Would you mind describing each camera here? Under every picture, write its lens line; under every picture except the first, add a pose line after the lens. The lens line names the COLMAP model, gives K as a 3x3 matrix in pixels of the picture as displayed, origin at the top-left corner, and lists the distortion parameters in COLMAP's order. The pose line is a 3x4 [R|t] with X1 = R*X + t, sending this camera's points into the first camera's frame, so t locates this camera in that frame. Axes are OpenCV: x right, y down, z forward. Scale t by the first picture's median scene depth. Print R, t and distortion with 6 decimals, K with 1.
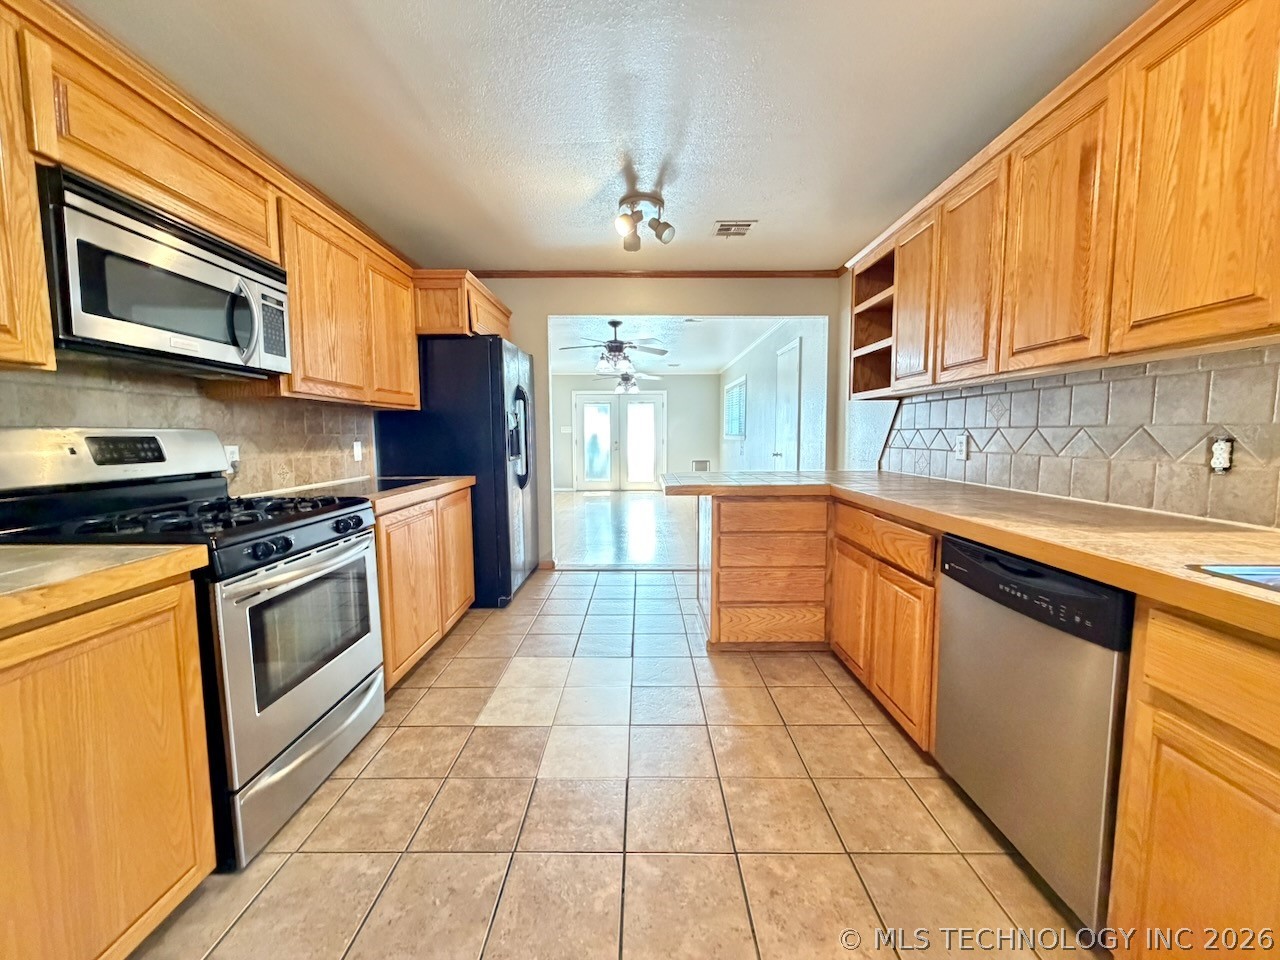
lens RADIAL K [[509.7, 0, 636.5], [0, 509.7, 479.0], [0, 0, 1]] dist [0.000935, 0.000083]
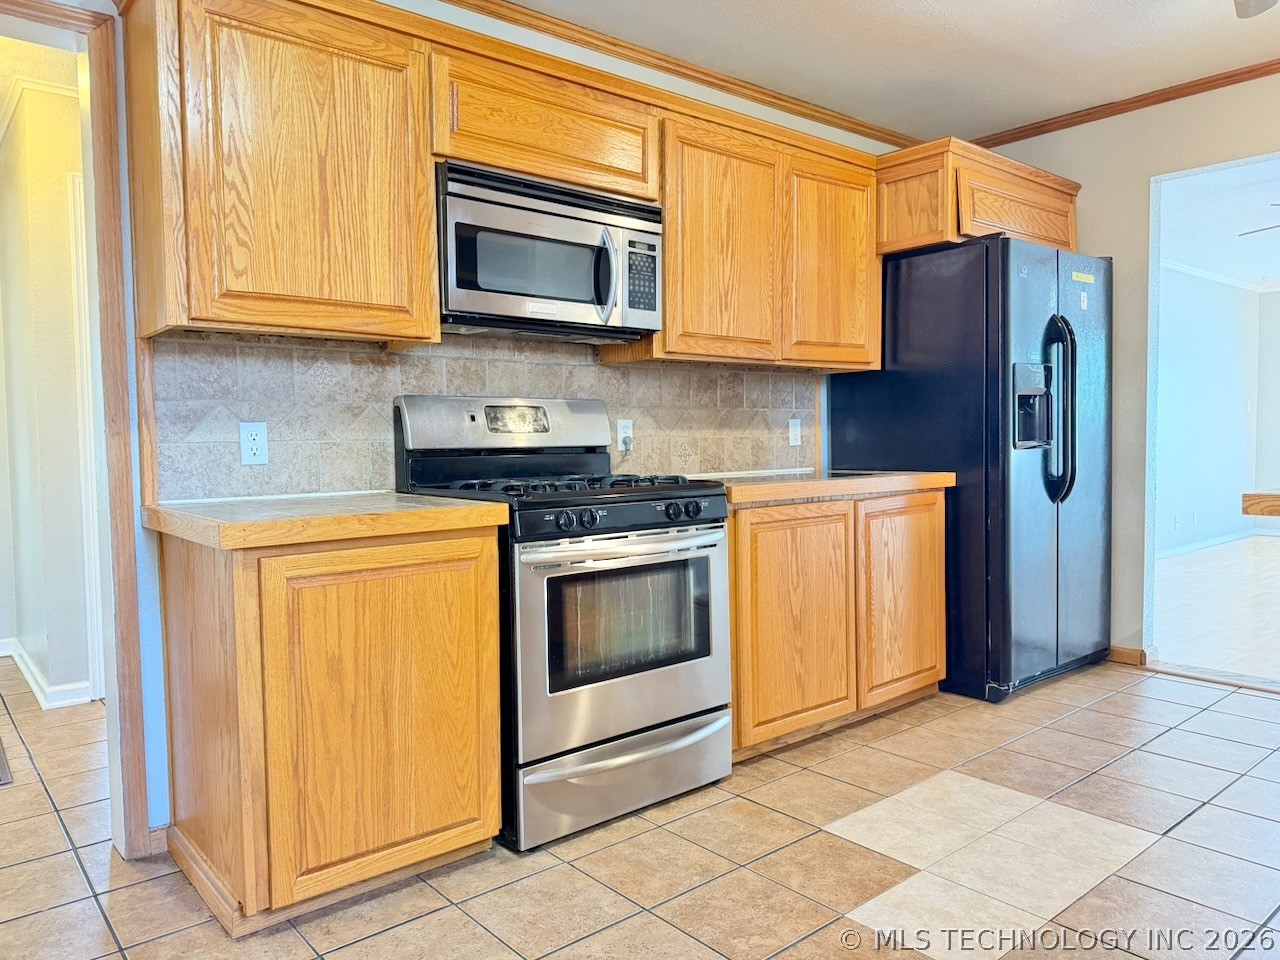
lens RADIAL K [[896.8, 0, 645.2], [0, 896.8, 482.5], [0, 0, 1]] dist [0.168795, -0.332832]
pose [[0.654191, 0.036602, -0.755443, 0.442514], [-0.057307, 0.998356, -0.001255, 0.047946], [0.754155, 0.044113, 0.655213, 0.021466]]
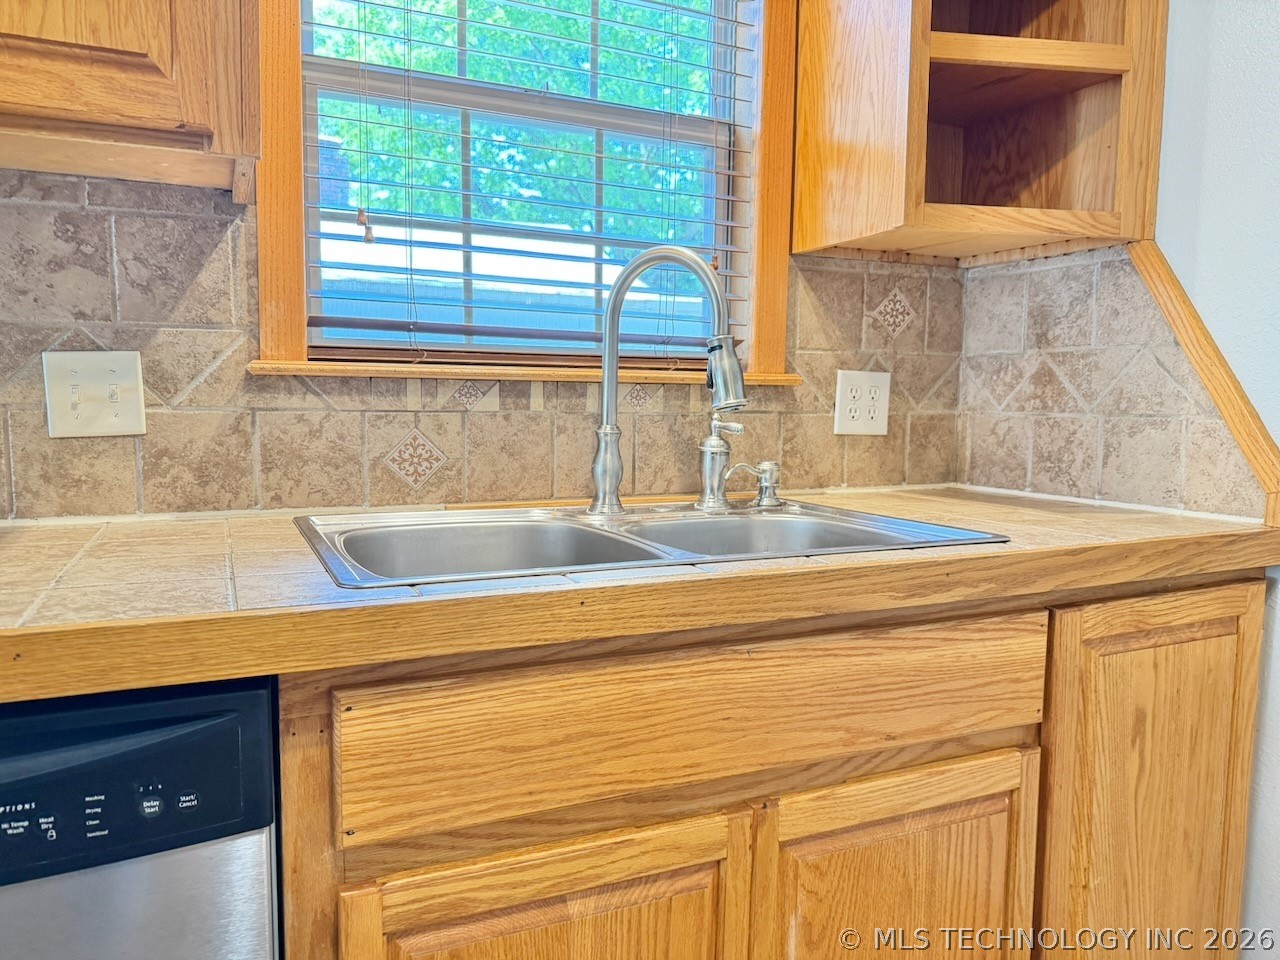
lens RADIAL K [[912.2, 0, 625.3], [0, 912.2, 486.6], [0, 0, 1]] dist [-0.000513, -0.006763]
pose [[-0.421420, -0.087050, 0.902678, 0.081466], [0.070638, 0.989207, 0.128373, -0.010000], [-0.904110, 0.117862, -0.410722, 0.541539]]
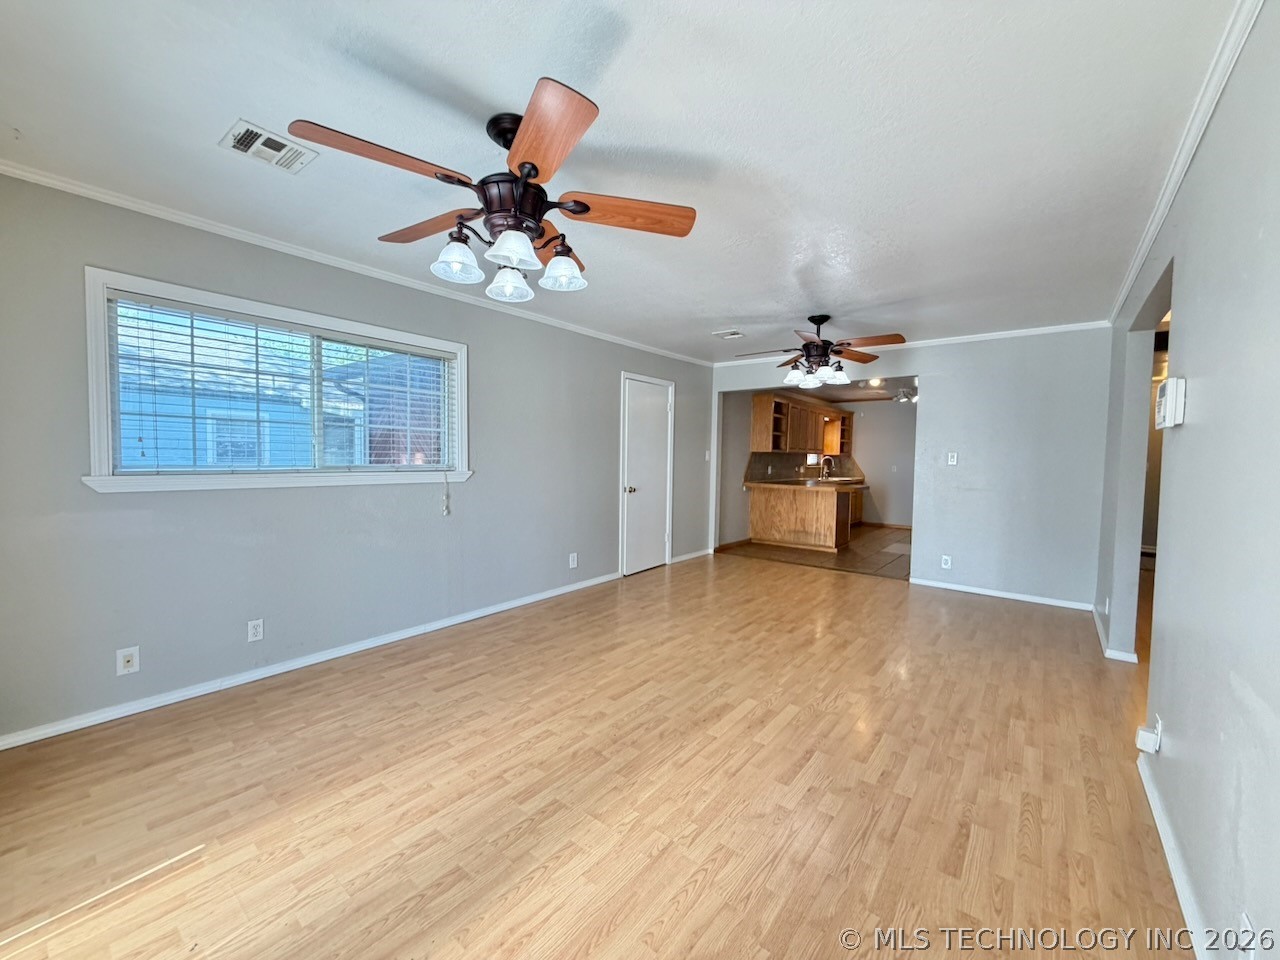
lens RADIAL K [[509.7, 0, 636.5], [0, 509.7, 479.0], [0, 0, 1]] dist [0.000935, 0.000083]
pose [[-0.785321, -0.034456, 0.618130, -0.901838], [0.043068, 0.992990, 0.110069, -0.519231], [-0.617590, 0.113061, -0.778332, 5.279807]]
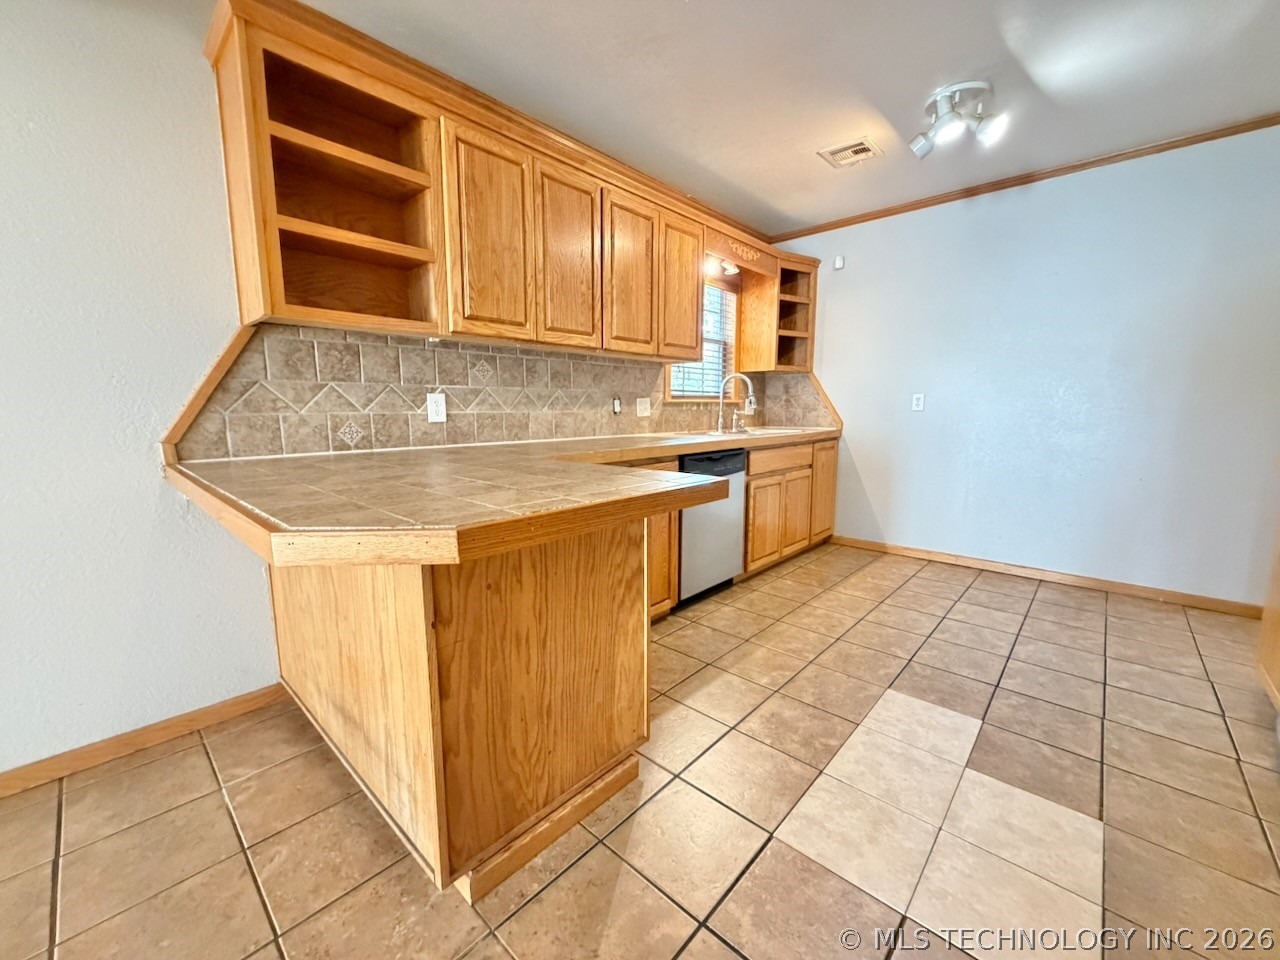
lens RADIAL K [[509.7, 0, 636.5], [0, 509.7, 479.0], [0, 0, 1]] dist [0.000935, 0.000083]
pose [[-0.742186, -0.085113, 0.664767, -0.284134], [0.066094, 0.977772, 0.198979, -0.122989], [-0.666927, 0.191616, -0.720064, 1.876398]]
